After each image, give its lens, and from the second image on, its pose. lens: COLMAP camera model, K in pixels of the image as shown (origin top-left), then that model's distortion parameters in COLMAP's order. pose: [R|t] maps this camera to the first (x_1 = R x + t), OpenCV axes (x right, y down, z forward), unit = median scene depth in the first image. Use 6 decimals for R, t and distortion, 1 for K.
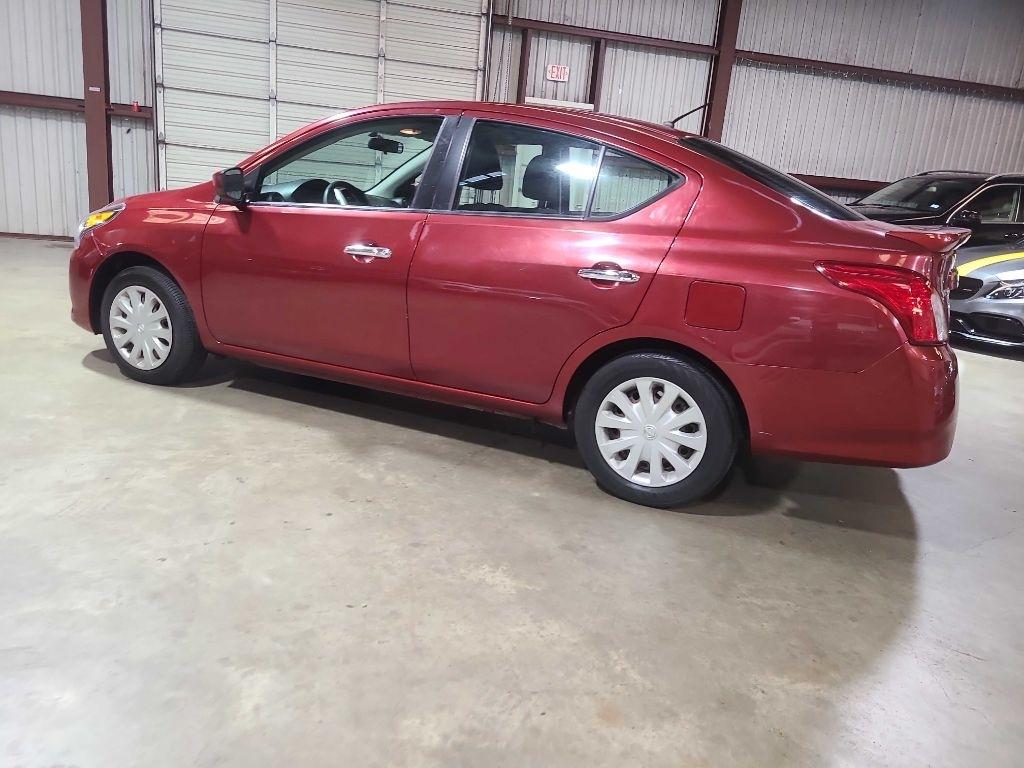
lens RADIAL K [[766.0, 0, 507.9], [0, 766.0, 381.6], [0, 0, 1]] dist [0.060145, -0.038493]
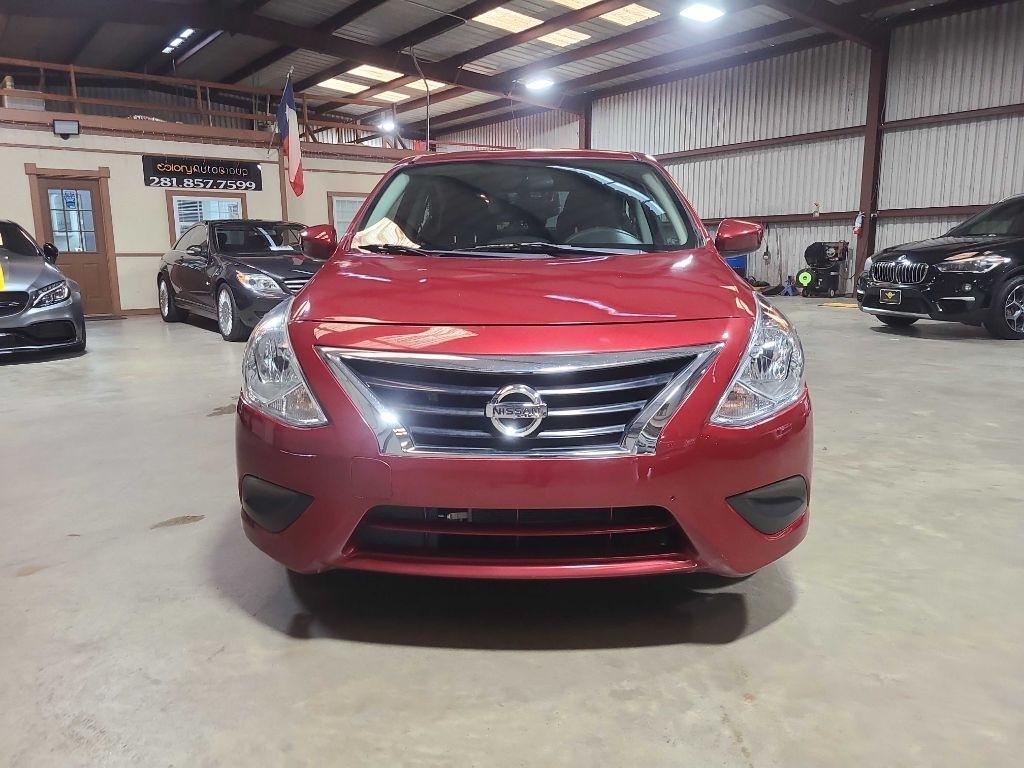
lens RADIAL K [[766.0, 0, 507.5], [0, 766.0, 387.1], [0, 0, 1]] dist [0.060145, -0.038493]
pose [[-0.374843, -0.247455, 0.893453, -1.174787], [0.213037, 0.914939, 0.342785, -0.495802], [-0.902279, 0.318829, -0.290242, 1.651356]]
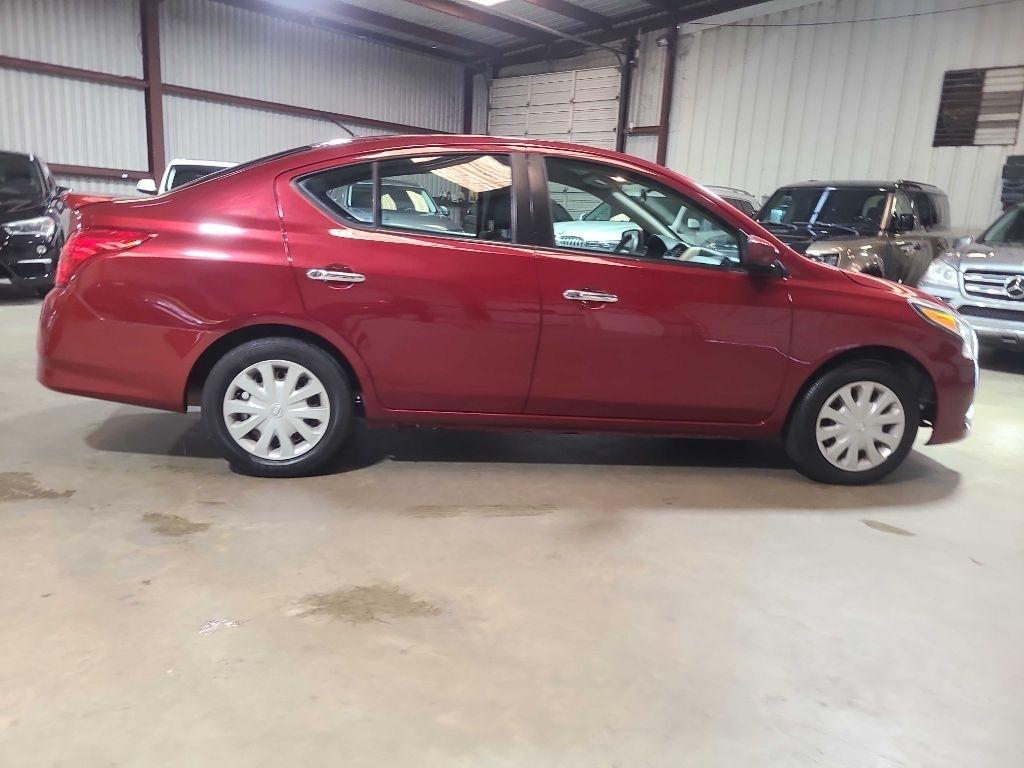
lens RADIAL K [[766.0, 0, 494.0], [0, 766.0, 378.6], [0, 0, 1]] dist [0.060145, -0.038493]
pose [[-0.842619, -0.027830, -0.537791, 0.667364], [-0.258581, 0.896908, 0.358736, -0.497284], [0.472366, 0.441340, -0.762948, 2.202604]]
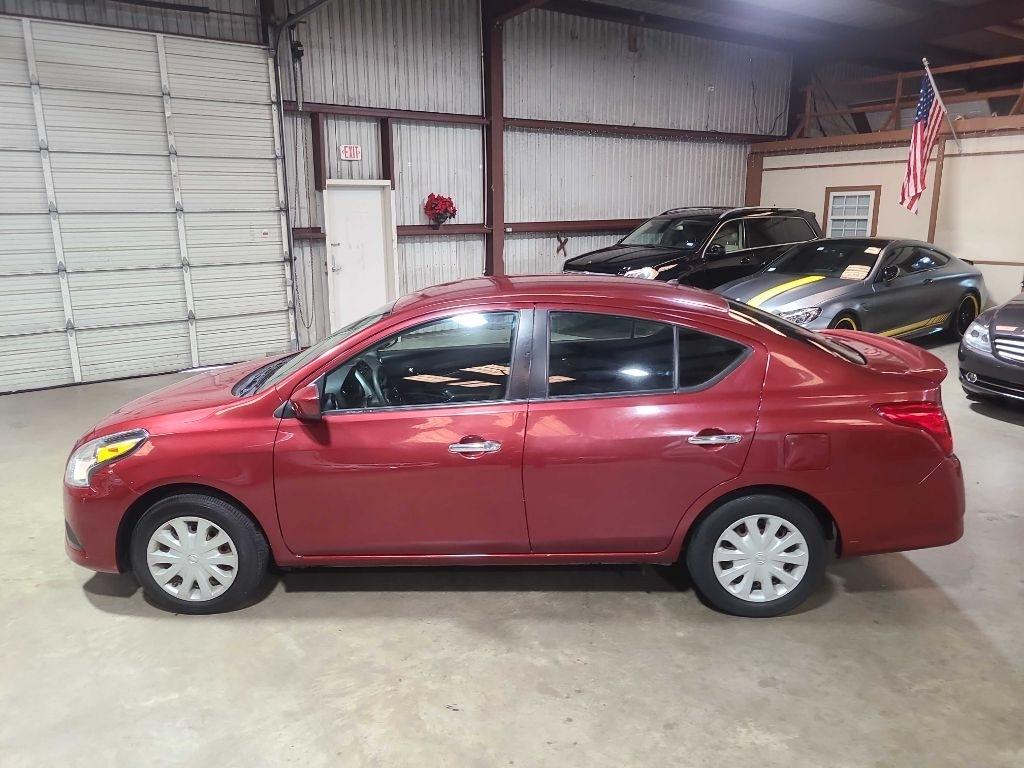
lens RADIAL K [[766.0, 0, 499.4], [0, 766.0, 388.0], [0, 0, 1]] dist [0.060145, -0.038493]
pose [[0.919539, -0.182291, 0.348163, -0.502879], [0.184275, 0.982484, 0.027717, -0.271970], [-0.347117, 0.038671, 0.937024, -0.001625]]
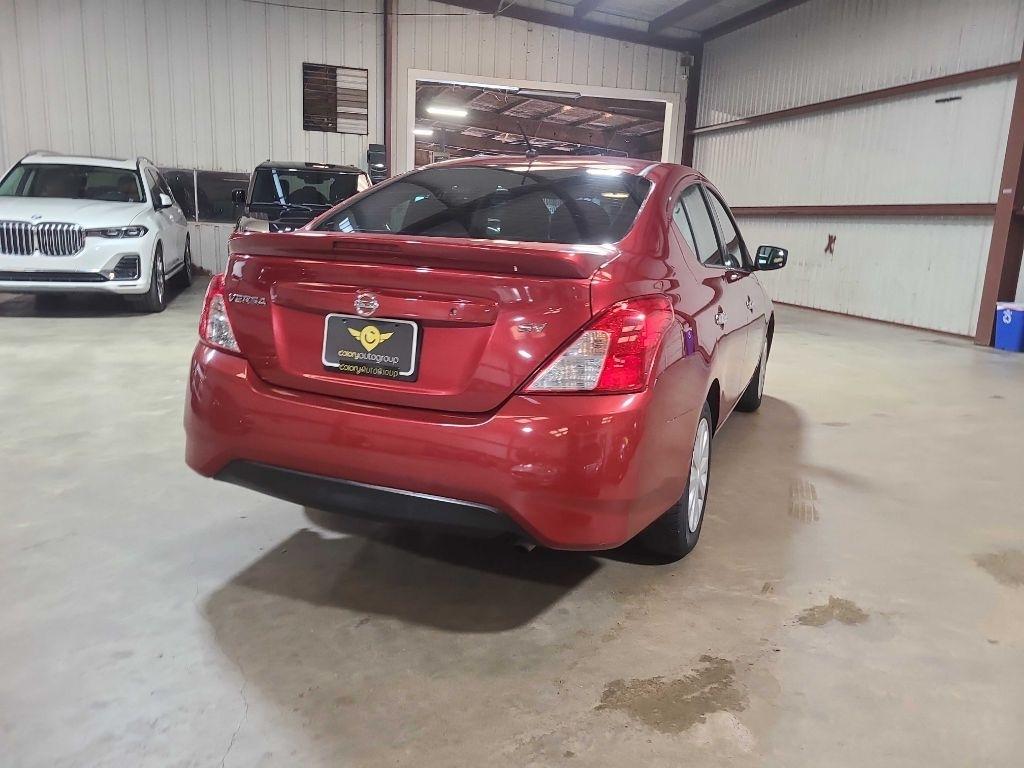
lens RADIAL K [[766.0, 0, 508.6], [0, 766.0, 375.9], [0, 0, 1]] dist [0.060145, -0.038493]
pose [[0.028654, 0.112396, -0.993250, 1.226993], [-0.289662, 0.951957, 0.099367, -0.172841], [0.956700, 0.284859, 0.059834, 1.054718]]
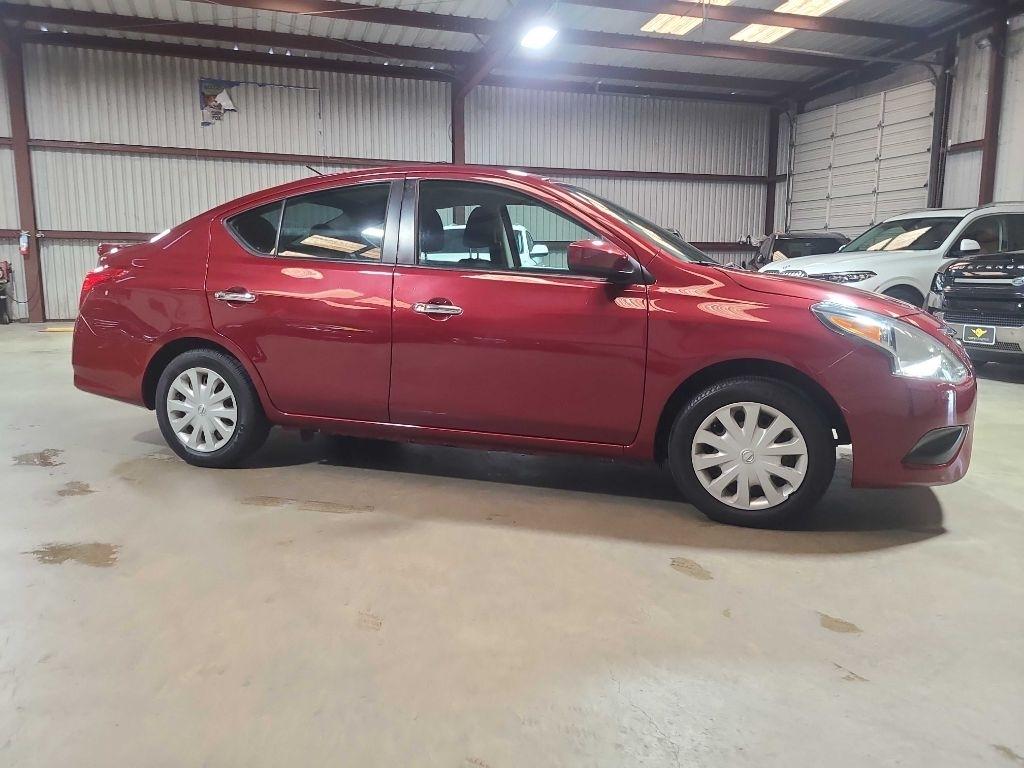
lens RADIAL K [[766.0, 0, 507.5], [0, 766.0, 373.0], [0, 0, 1]] dist [0.060145, -0.038493]
pose [[-0.993098, -0.079280, -0.086434, 0.015956], [-0.106089, 0.921442, 0.373751, -0.581074], [0.050013, 0.380341, -0.923493, 2.435706]]
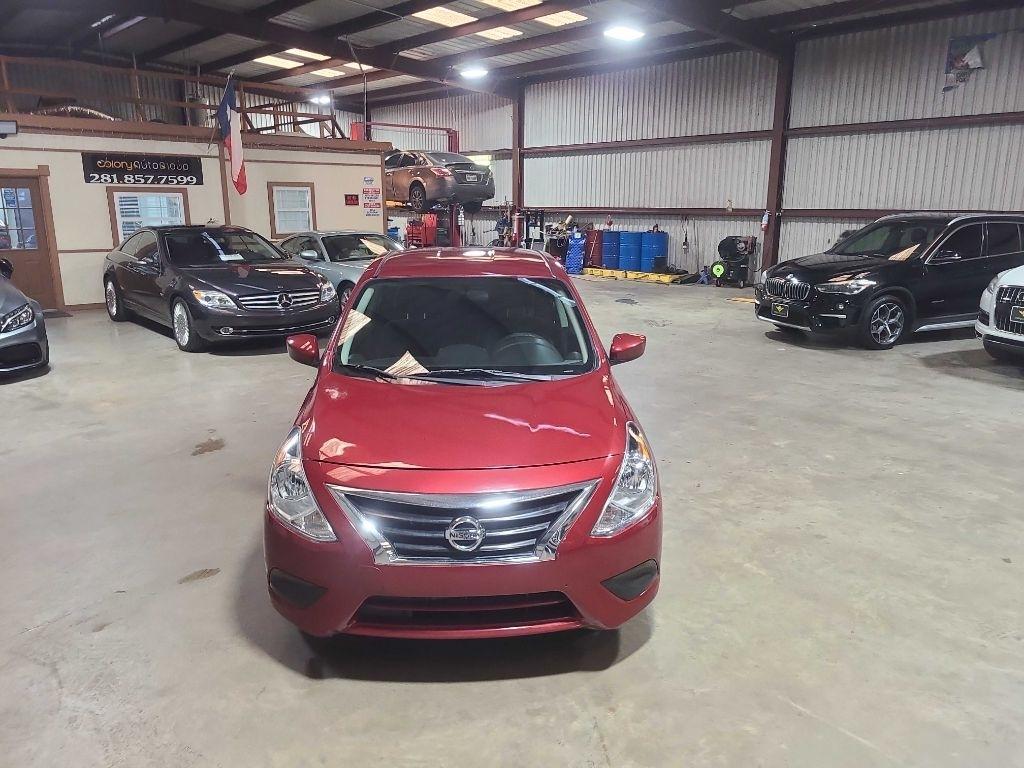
lens RADIAL K [[766.0, 0, 514.8], [0, 766.0, 383.3], [0, 0, 1]] dist [0.060145, -0.038493]
pose [[-0.457048, -0.295140, 0.839047, -1.379124], [0.183243, 0.891859, 0.413534, -0.784159], [-0.870361, 0.342754, -0.353540, 1.686834]]
